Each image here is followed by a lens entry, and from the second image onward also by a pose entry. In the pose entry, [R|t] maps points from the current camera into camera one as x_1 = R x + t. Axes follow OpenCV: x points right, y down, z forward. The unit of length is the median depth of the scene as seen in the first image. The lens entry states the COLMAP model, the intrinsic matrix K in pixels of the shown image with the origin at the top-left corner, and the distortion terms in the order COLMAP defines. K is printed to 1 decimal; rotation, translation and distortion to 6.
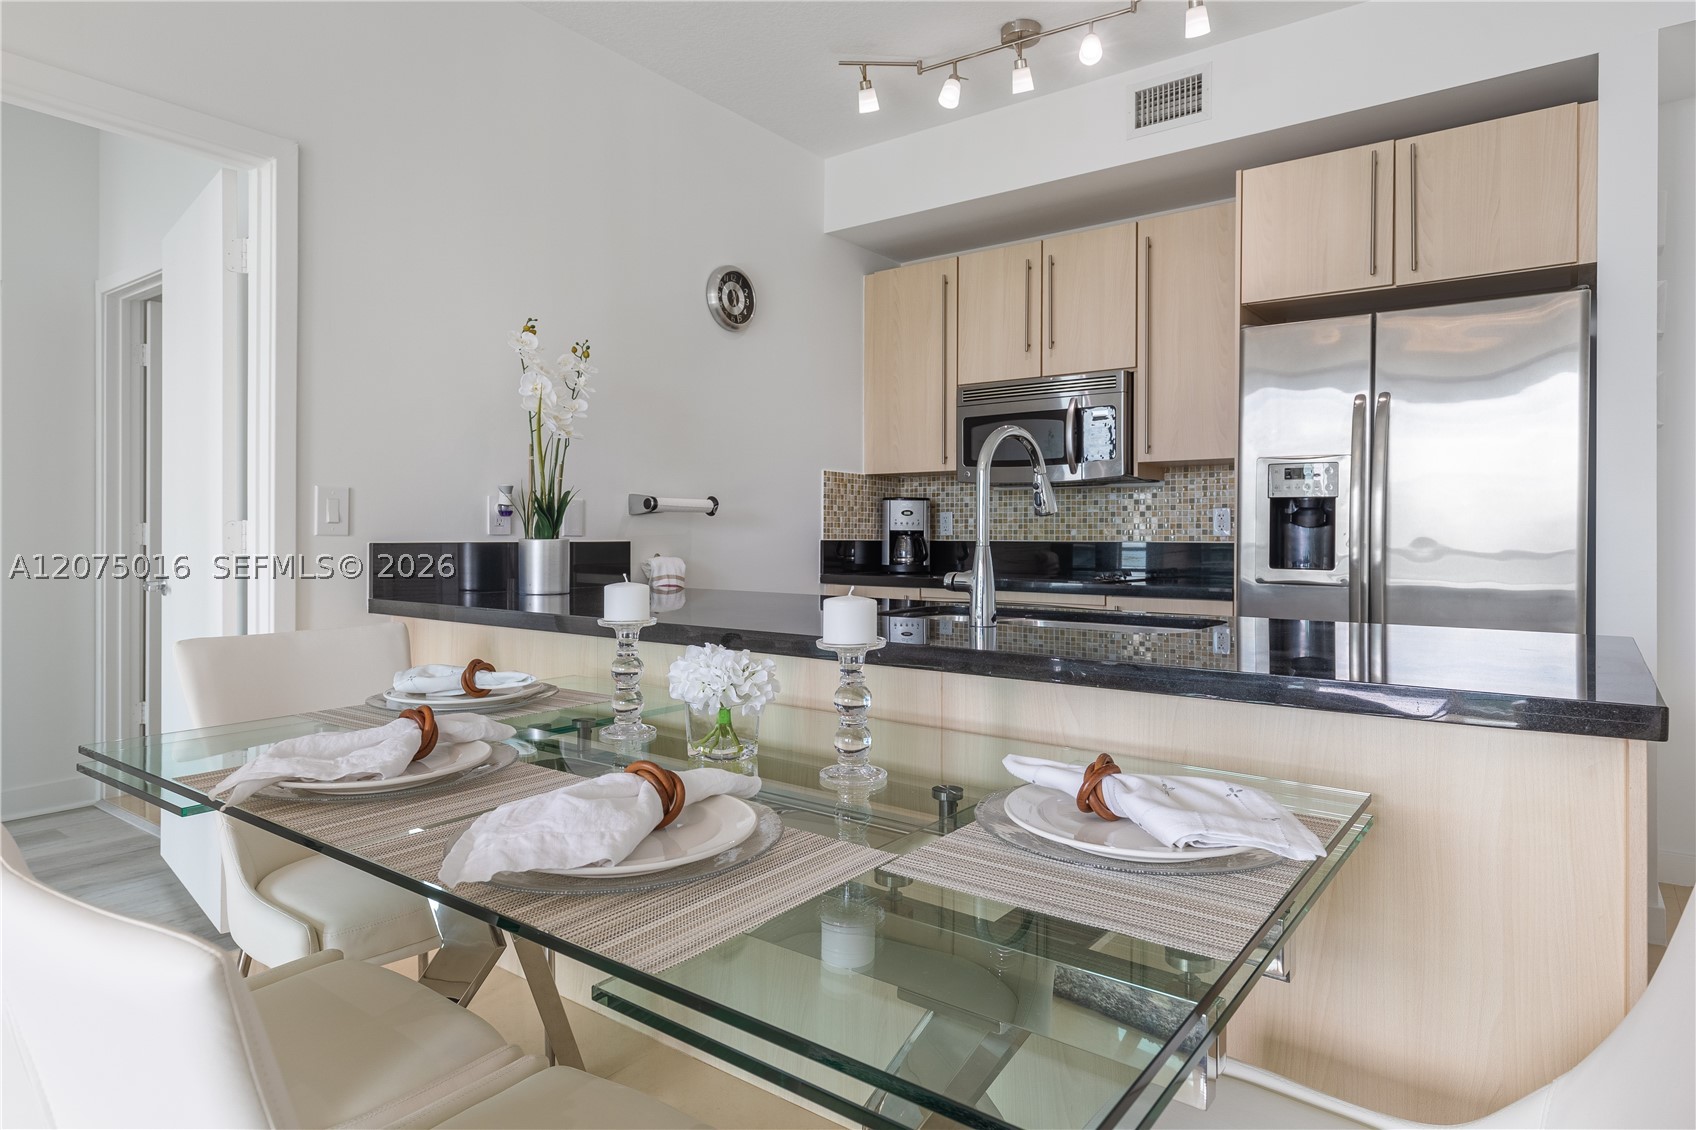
lens RADIAL K [[954.2, 0, 849.0], [0, 954.2, 552.0], [0, 0, 1]] dist [0.002149, 0.001105]
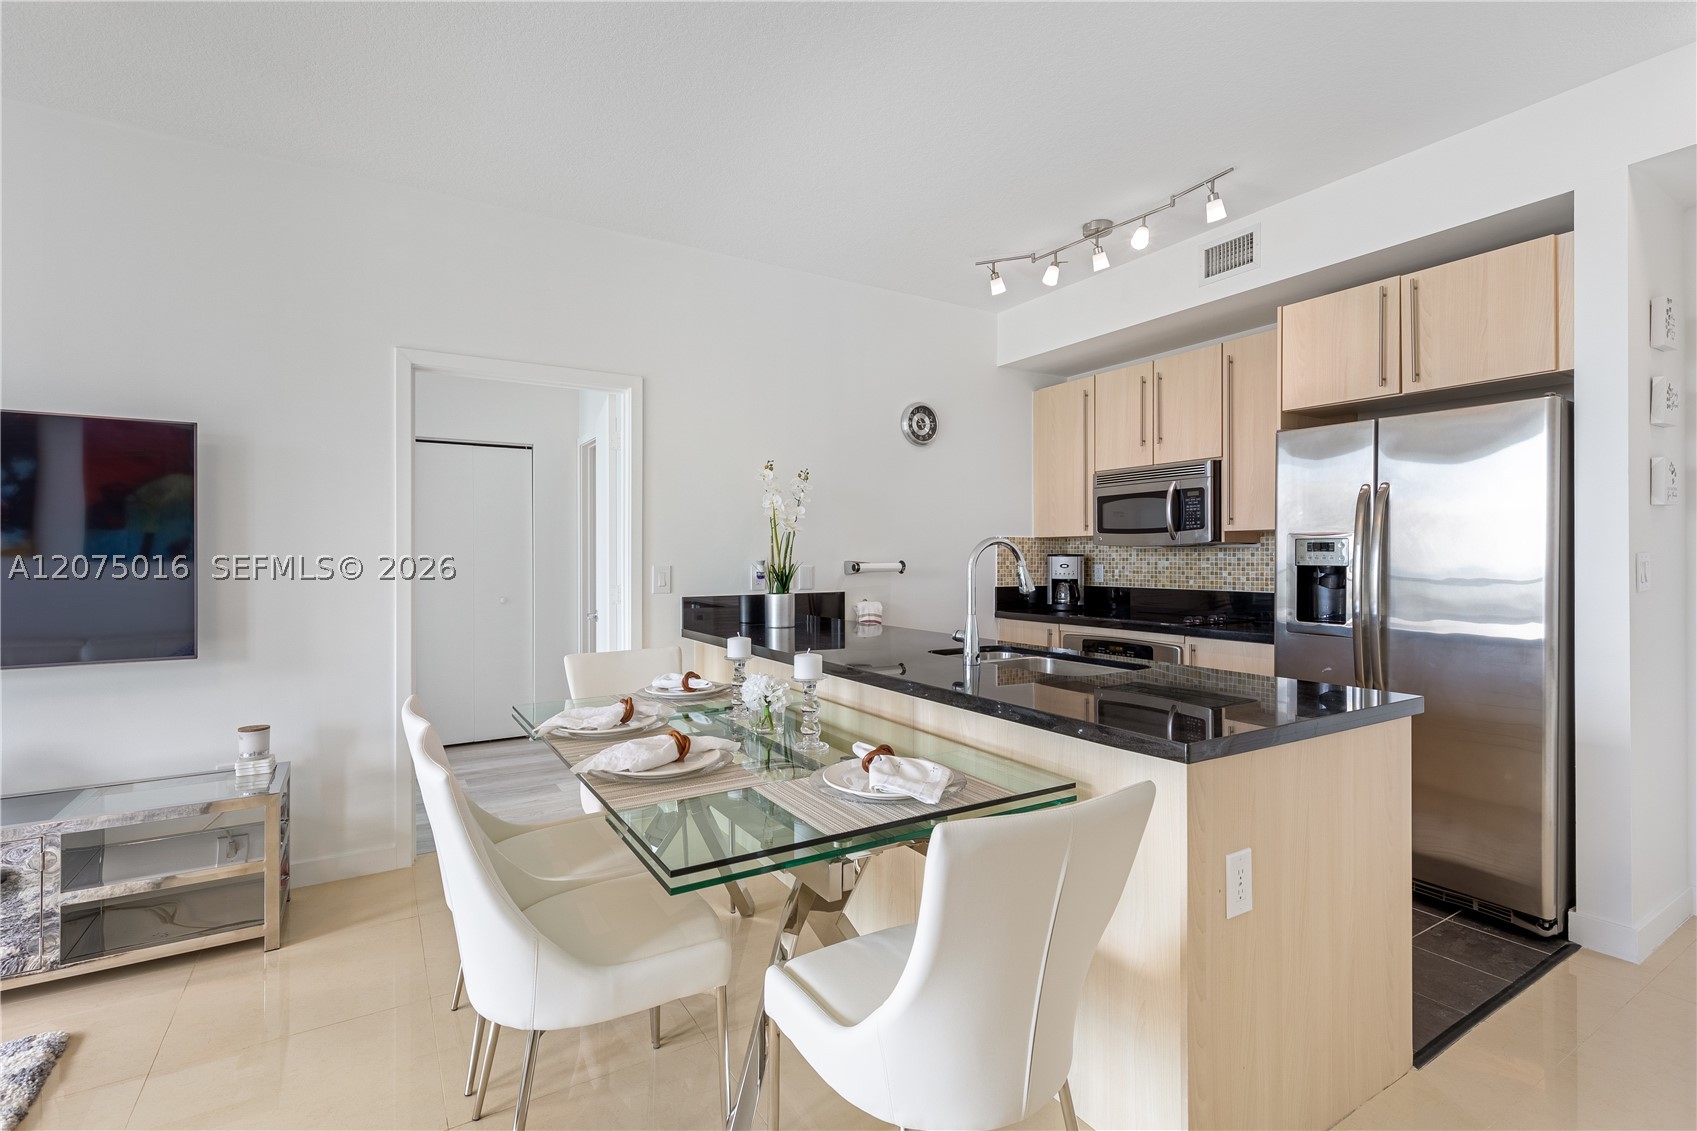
lens RADIAL K [[769.2, 0, 858.5], [0, 769.2, 572.3], [0, 0, 1]] dist [0.005643, -0.000296]
pose [[0.931678, 0.000437, -0.363285, 0.252828], [0.000227, 0.999998, 0.001784, -0.046542], [0.363285, -0.001744, 0.931676, -0.157431]]
